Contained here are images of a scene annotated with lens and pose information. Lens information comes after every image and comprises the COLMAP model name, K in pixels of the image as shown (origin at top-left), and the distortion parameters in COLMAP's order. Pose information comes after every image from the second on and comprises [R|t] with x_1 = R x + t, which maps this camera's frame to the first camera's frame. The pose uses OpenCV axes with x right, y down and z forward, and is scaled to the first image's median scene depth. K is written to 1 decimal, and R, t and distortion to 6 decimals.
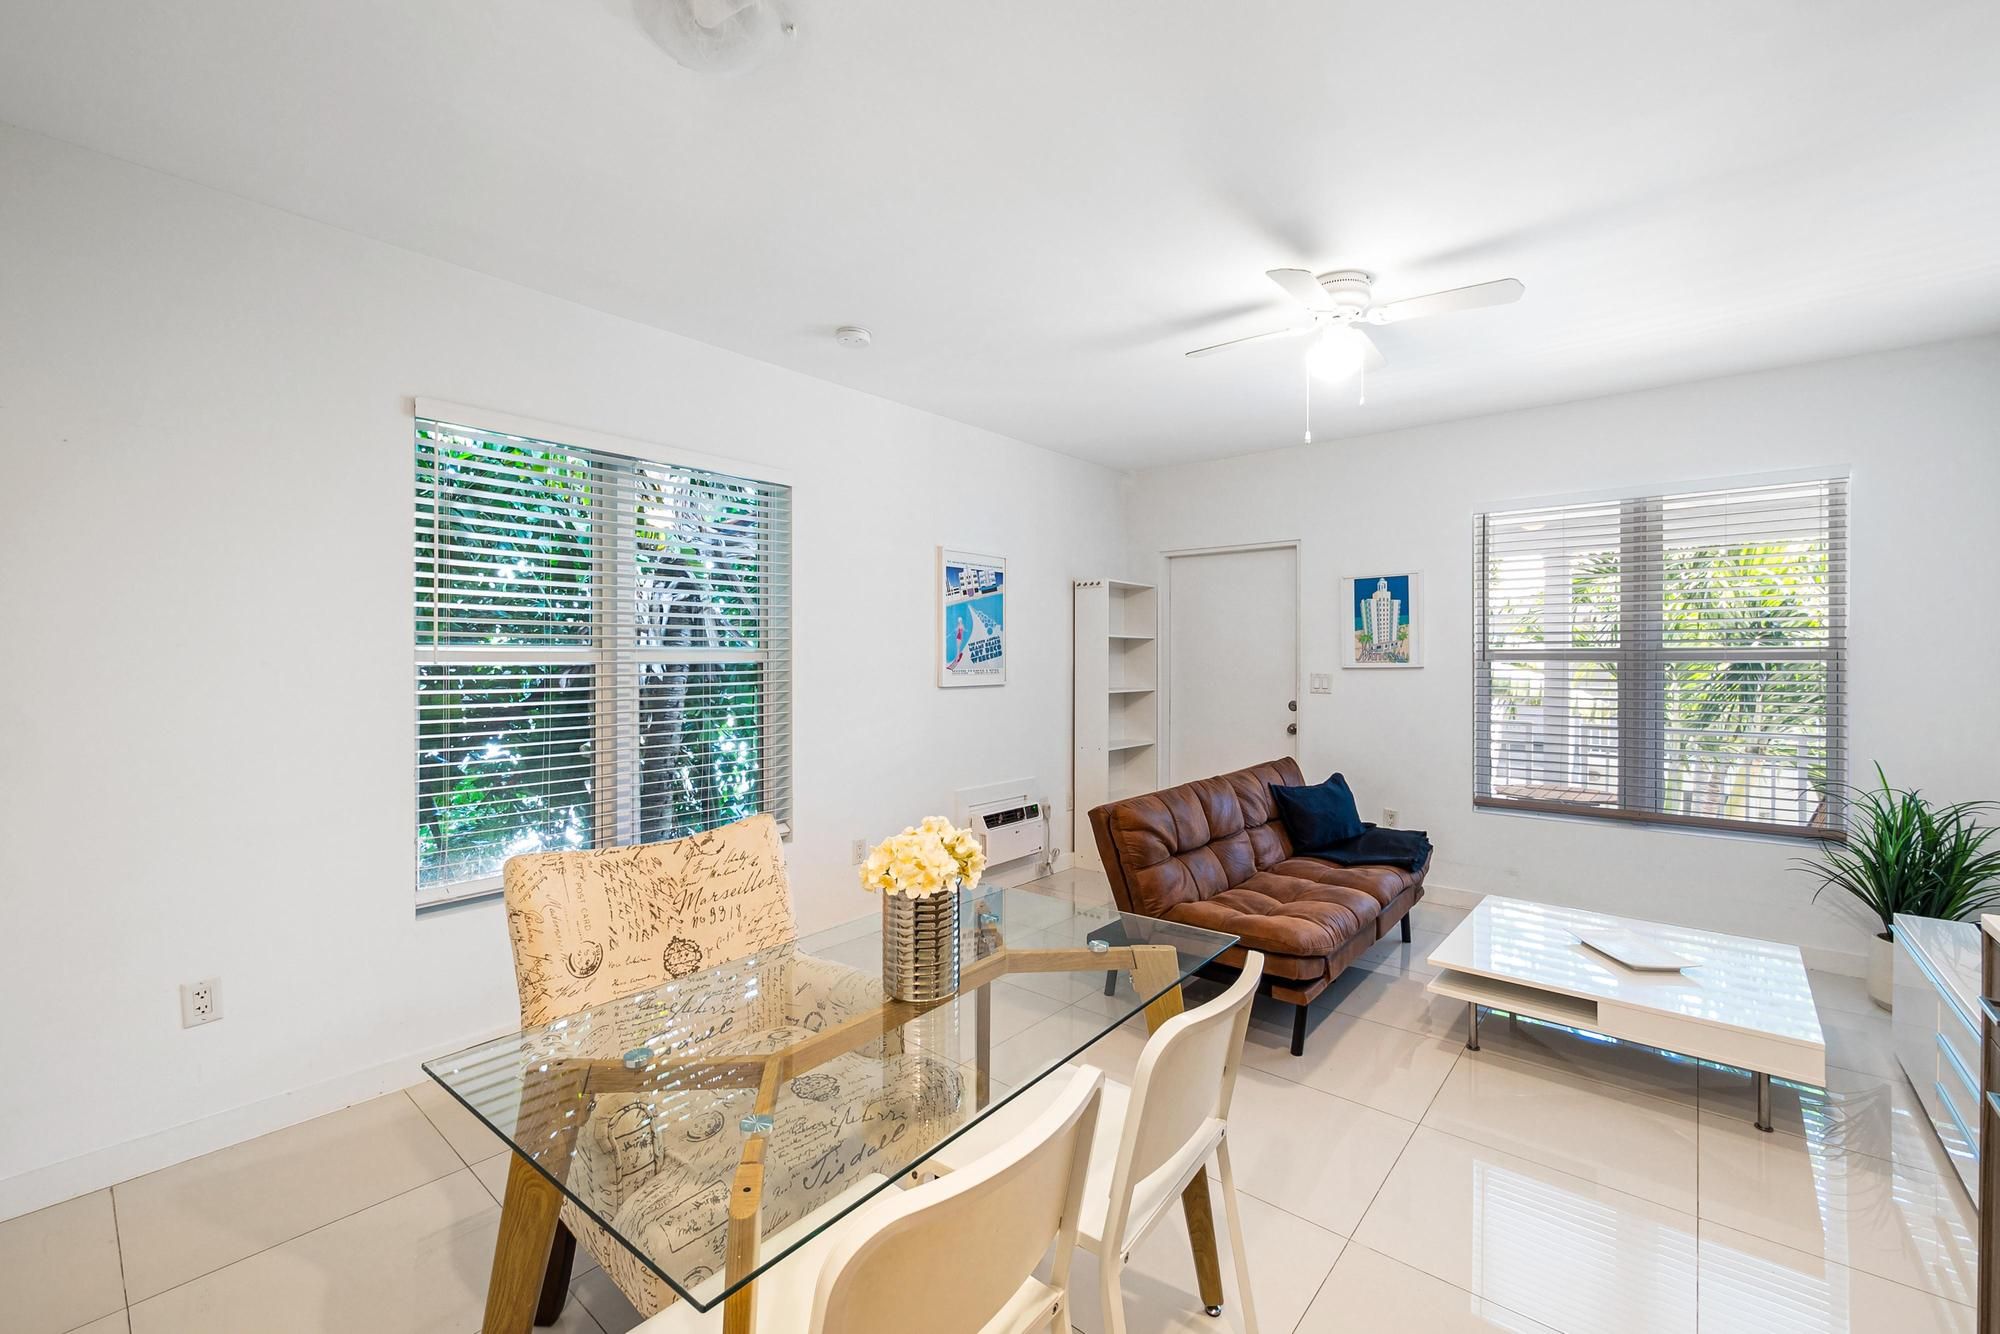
lens RADIAL K [[828.0, 0, 1019.2], [0, 828.0, 659.0], [0, 0, 1]] dist [-0.003684, -0.000213]
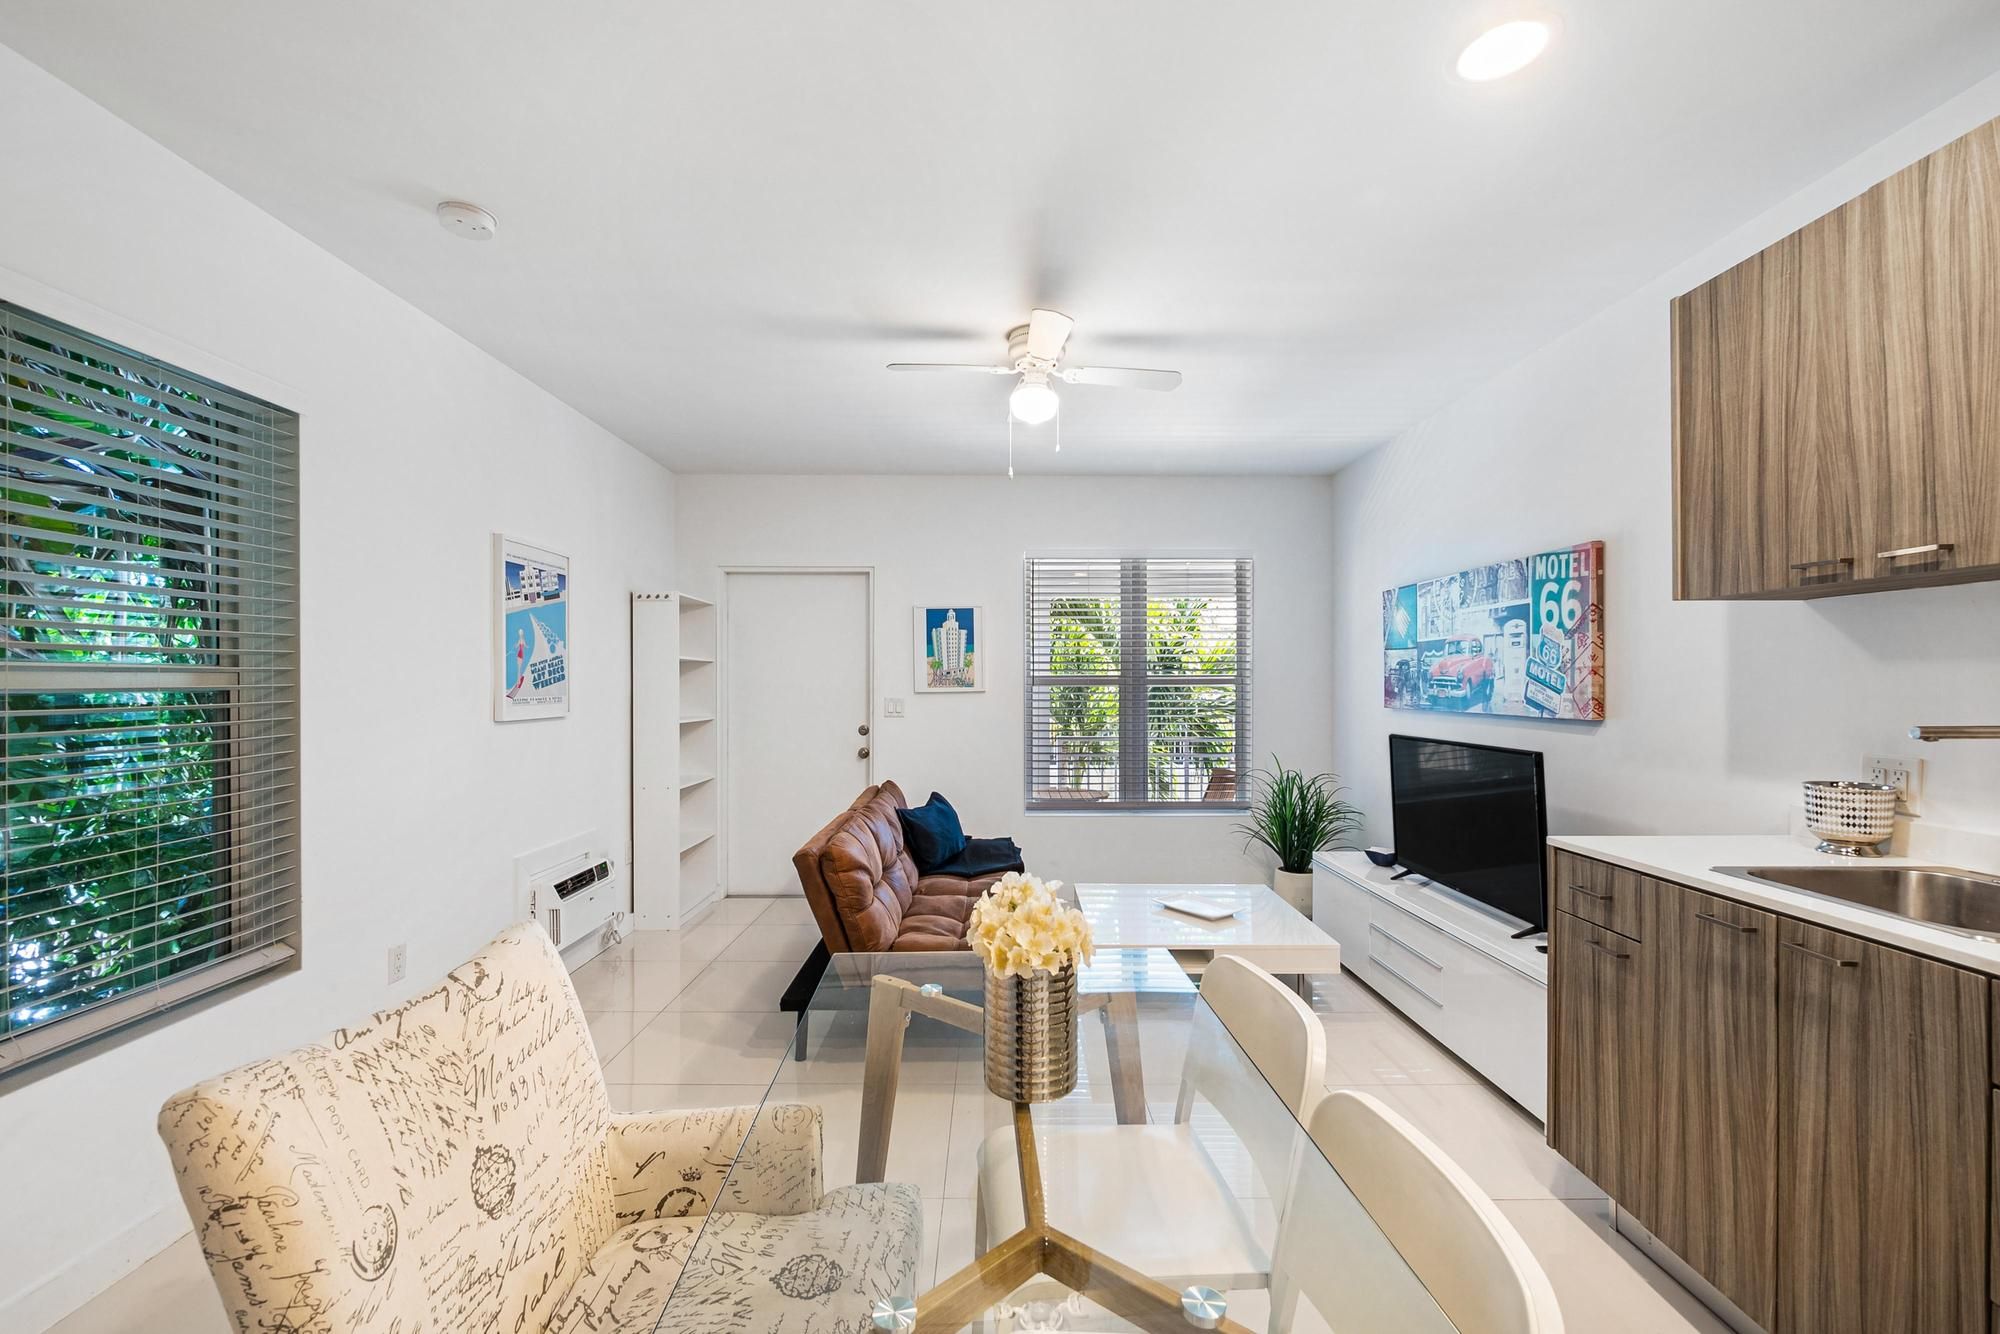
lens RADIAL K [[829.2, 0, 1007.6], [0, 829.2, 684.9], [0, 0, 1]] dist [-0.000818, 0.000166]
pose [[0.765434, -0.001463, 0.643513, -0.221515], [0.000930, 0.999999, 0.001166, 0.000321], [-0.643514, -0.000294, 0.765434, 0.128487]]
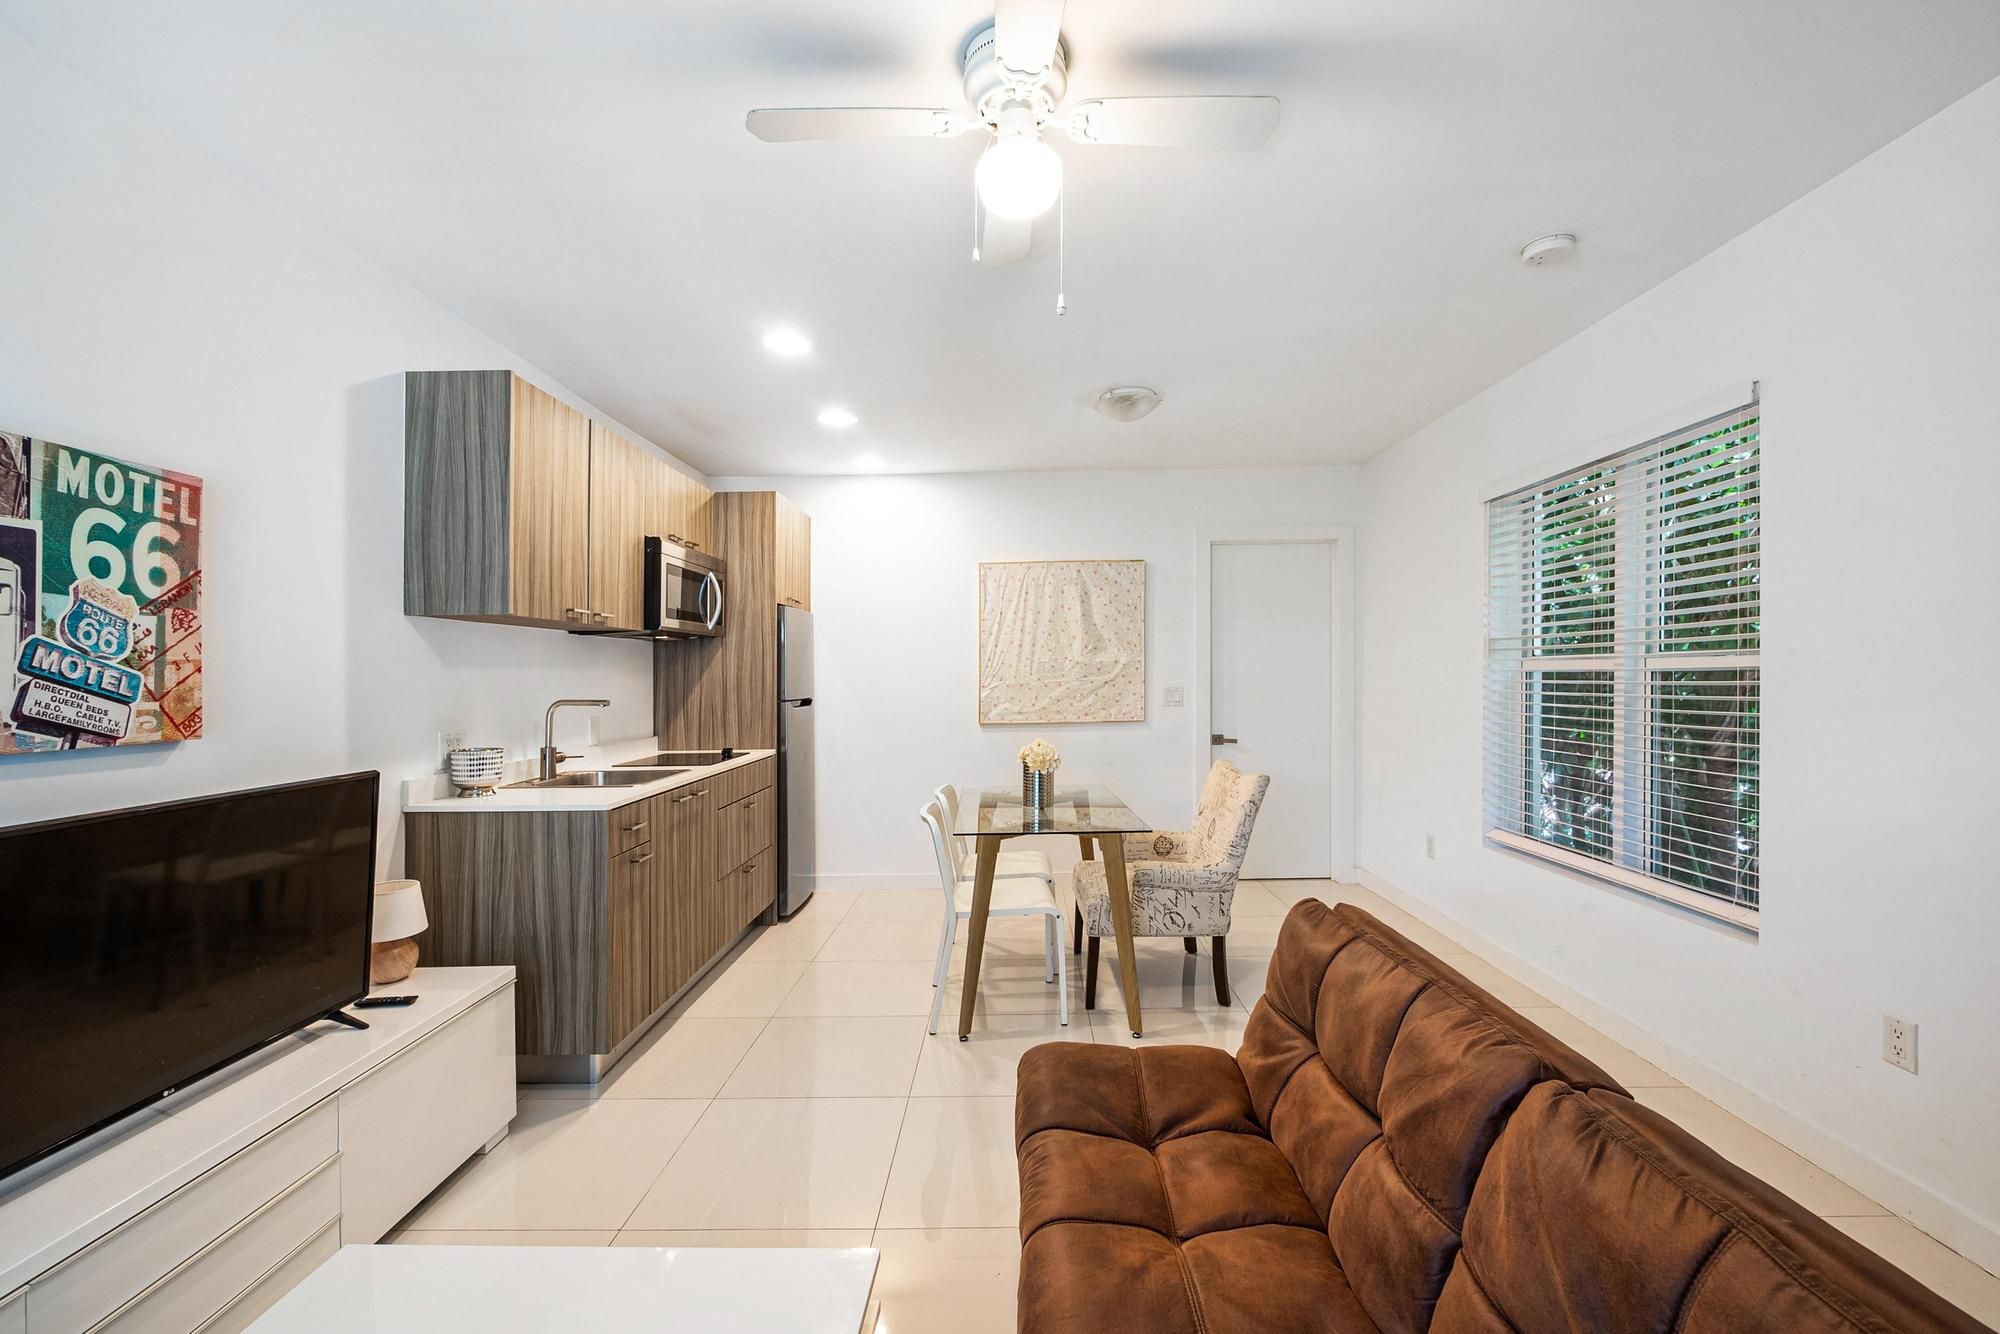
lens RADIAL K [[828.0, 0, 1019.2], [0, 828.0, 659.0], [0, 0, 1]] dist [-0.003684, -0.000213]
pose [[-0.773069, -0.005994, -0.634294, 0.513349], [0.004858, 0.999870, -0.015370, -0.004849], [0.634303, -0.014963, -0.772939, 0.983550]]
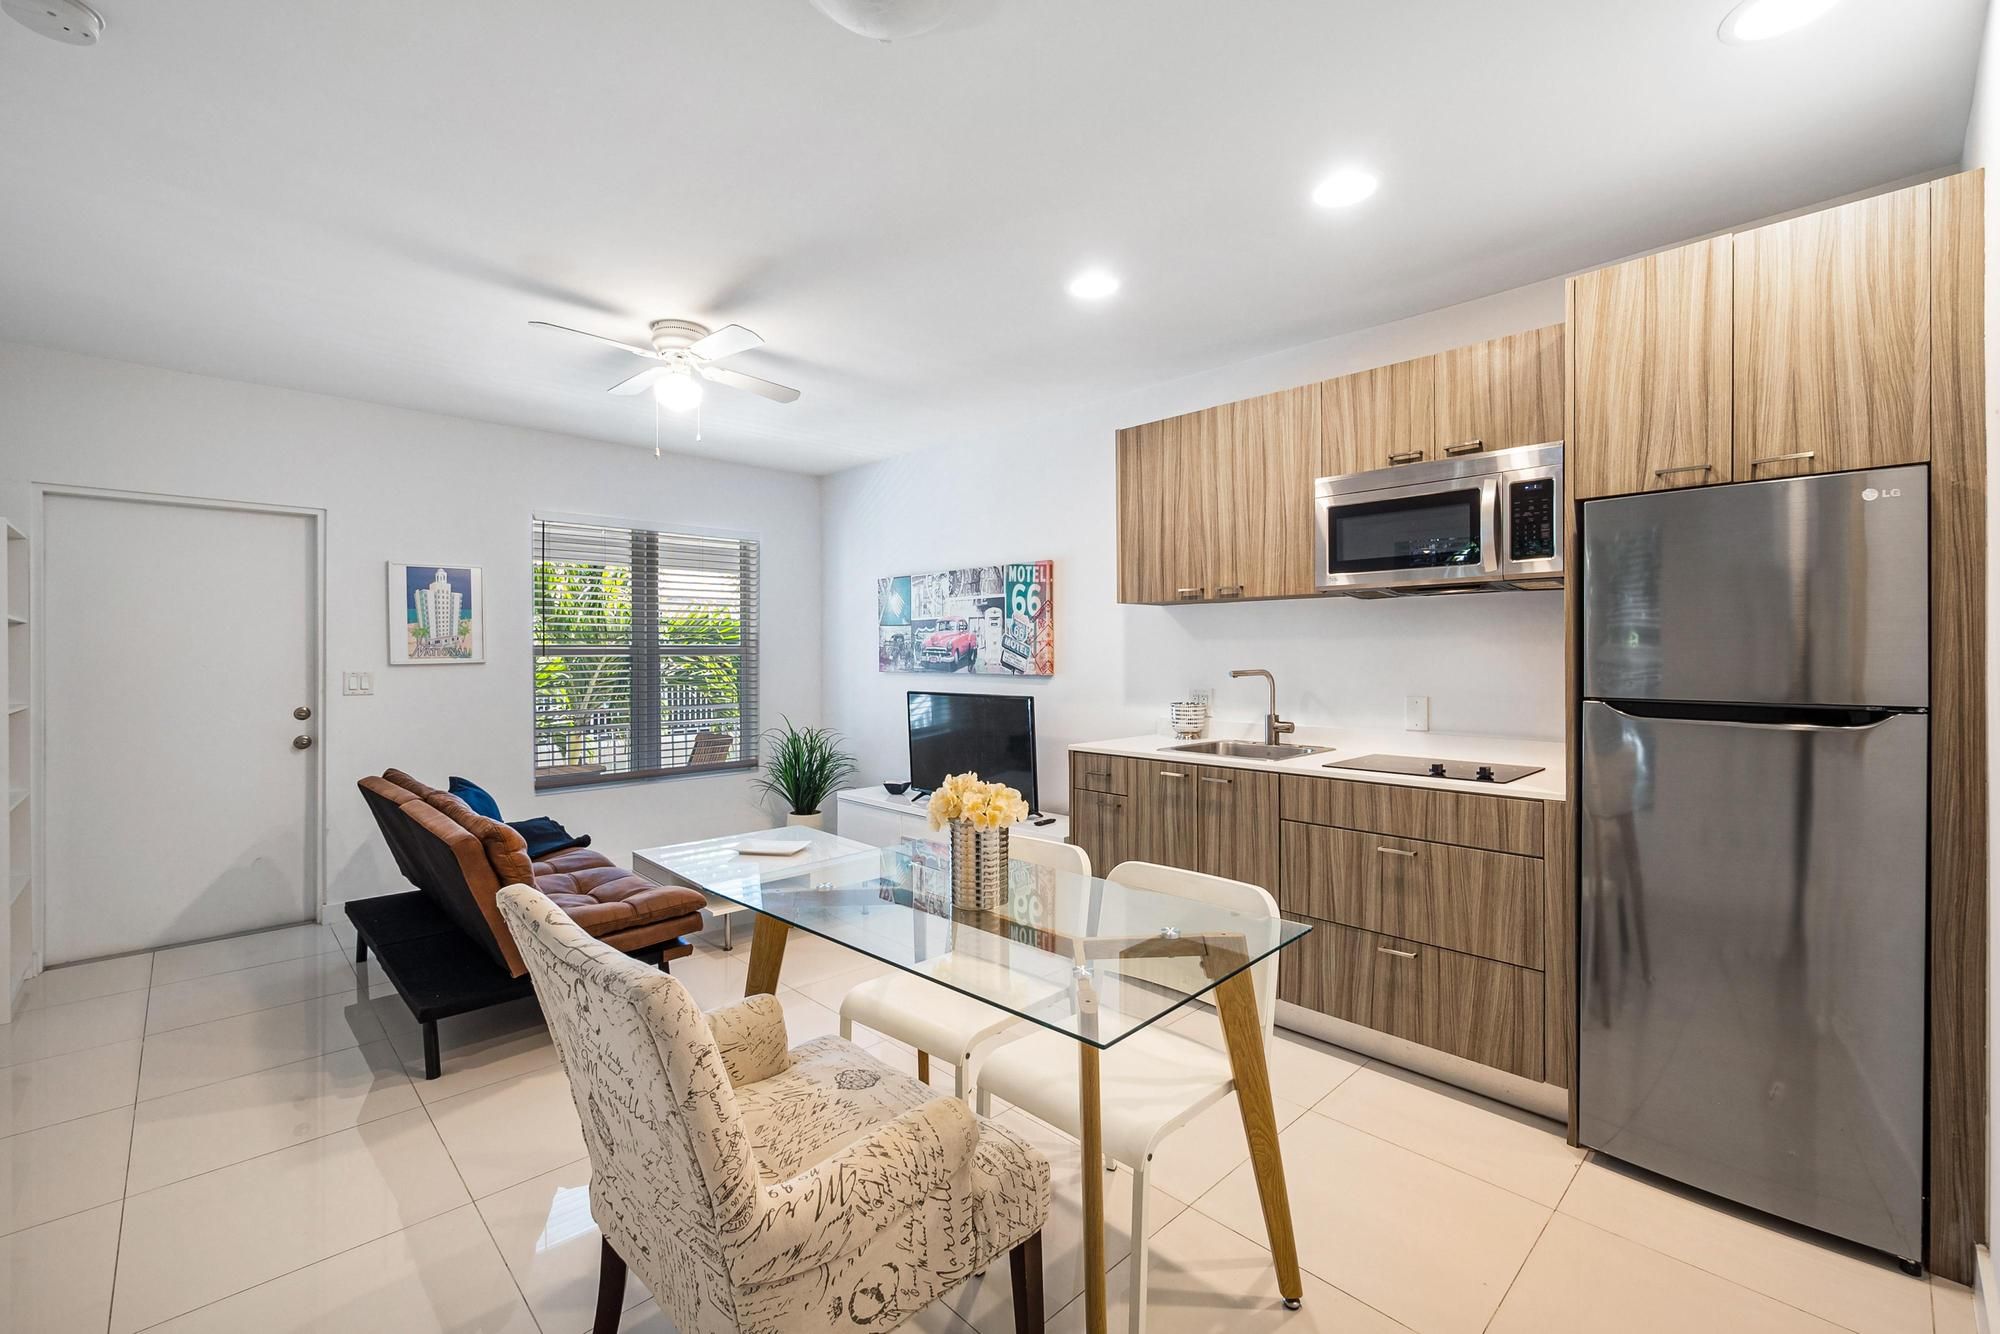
lens RADIAL K [[828.0, 0, 1019.2], [0, 828.0, 659.0], [0, 0, 1]] dist [-0.003684, -0.000213]
pose [[0.099176, -0.009246, 0.995027, -0.469119], [0.005143, 0.999948, 0.008779, 0.000257], [-0.995057, 0.004246, 0.099219, 0.270893]]
